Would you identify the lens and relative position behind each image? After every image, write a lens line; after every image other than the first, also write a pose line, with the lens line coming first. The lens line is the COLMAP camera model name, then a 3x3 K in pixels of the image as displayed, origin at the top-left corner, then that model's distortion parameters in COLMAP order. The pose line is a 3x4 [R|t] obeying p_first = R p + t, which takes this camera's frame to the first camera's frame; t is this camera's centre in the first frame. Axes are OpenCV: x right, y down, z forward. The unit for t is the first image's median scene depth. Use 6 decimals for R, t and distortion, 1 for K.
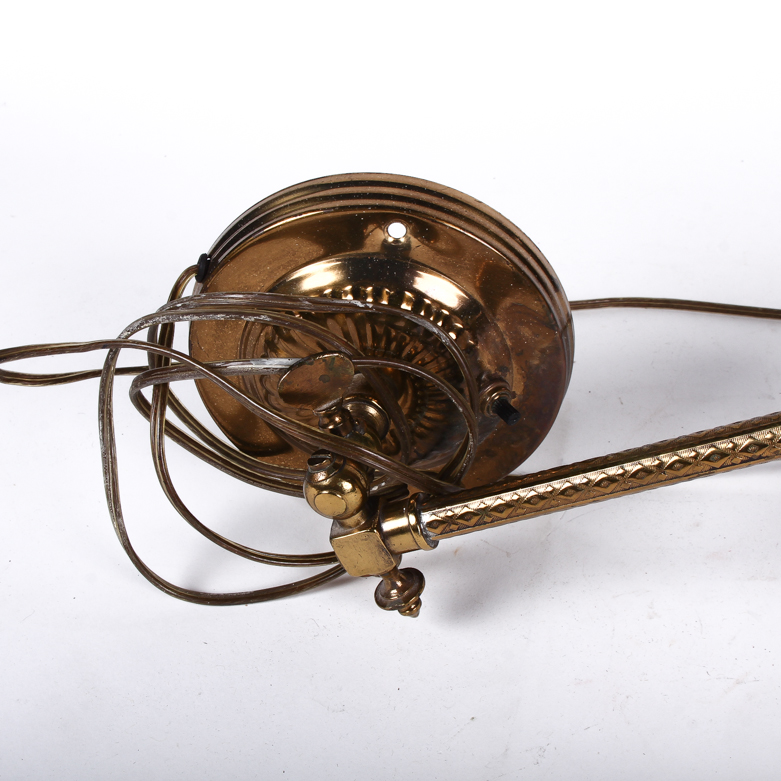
lens RADIAL K [[1310.2, 0, 393.8], [0, 1310.2, 395.9], [0, 0, 1]] dist [-0.096196, 0.000000]
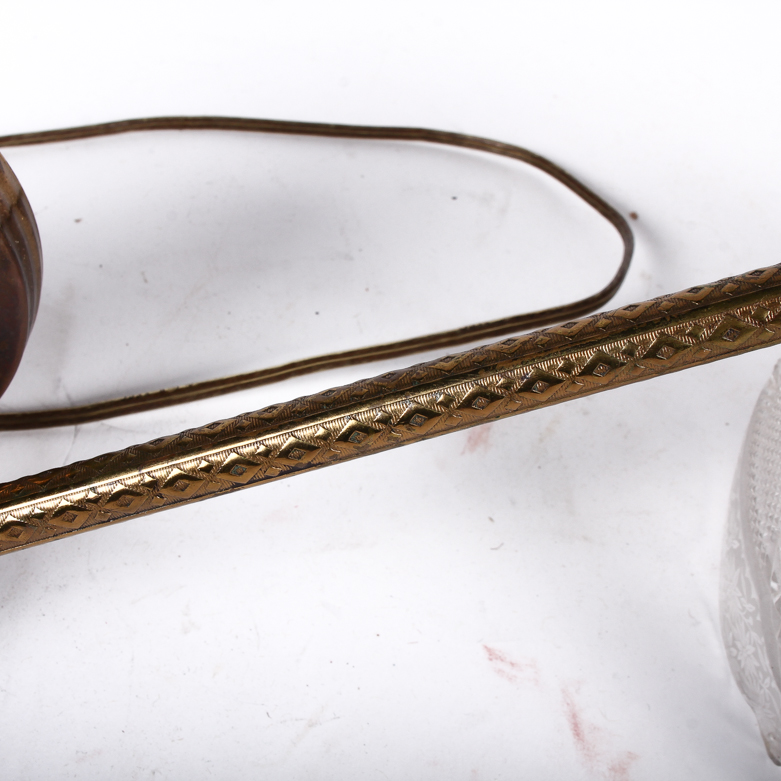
lens RADIAL K [[1310.2, 0, 387.9], [0, 1310.2, 387.8], [0, 0, 1]] dist [-0.096196, 0.000000]
pose [[0.958584, -0.100363, 0.266540, 0.131252], [0.044506, 0.977142, 0.207875, -0.100448], [-0.281310, -0.187403, 0.941140, 0.344172]]
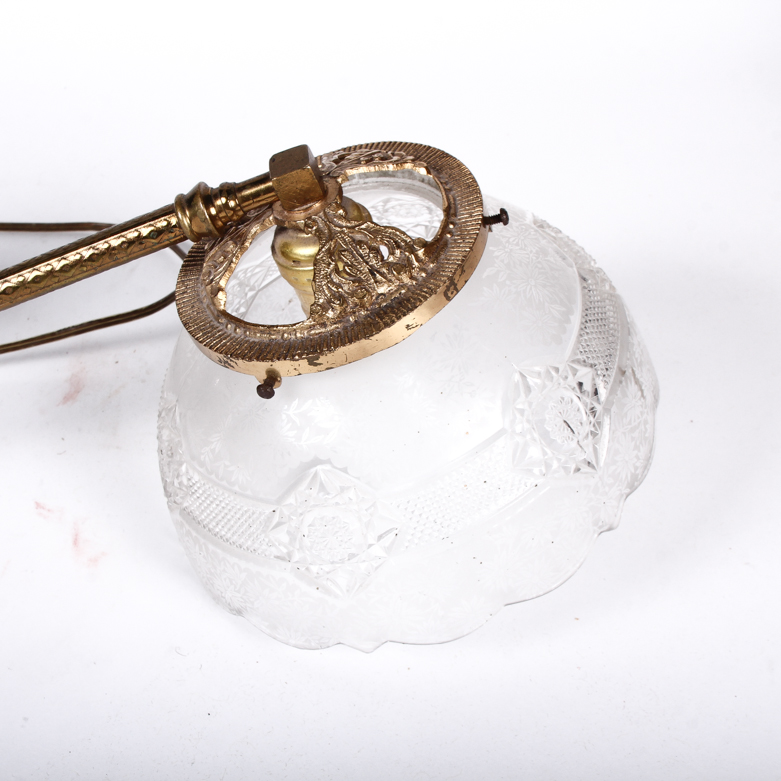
lens RADIAL K [[1310.2, 0, 390.2], [0, 1310.2, 388.8], [0, 0, 1]] dist [-0.096196, 0.000000]
pose [[0.966873, -0.115221, 0.227774, 0.419976], [0.097891, 0.991474, 0.086008, 0.014319], [-0.235742, -0.060861, 0.969908, -0.287068]]
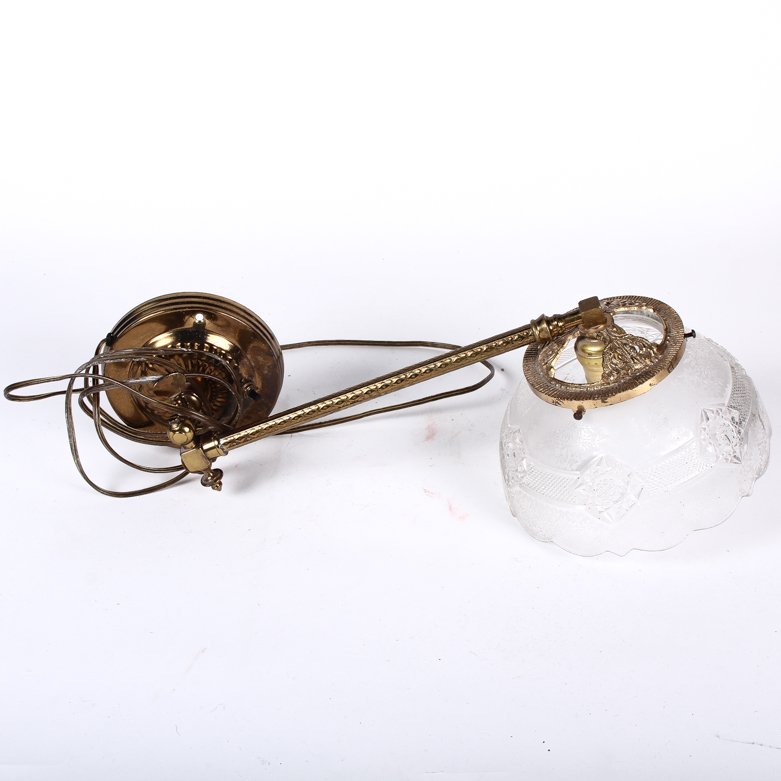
lens RADIAL K [[1310.2, 0, 394.0], [0, 1310.2, 391.7], [0, 0, 1]] dist [-0.096196, 0.000000]
pose [[0.981576, -0.070463, 0.177607, -0.075010], [0.077917, 0.996333, -0.035339, 0.103667], [-0.174466, 0.048526, 0.983467, -1.225358]]
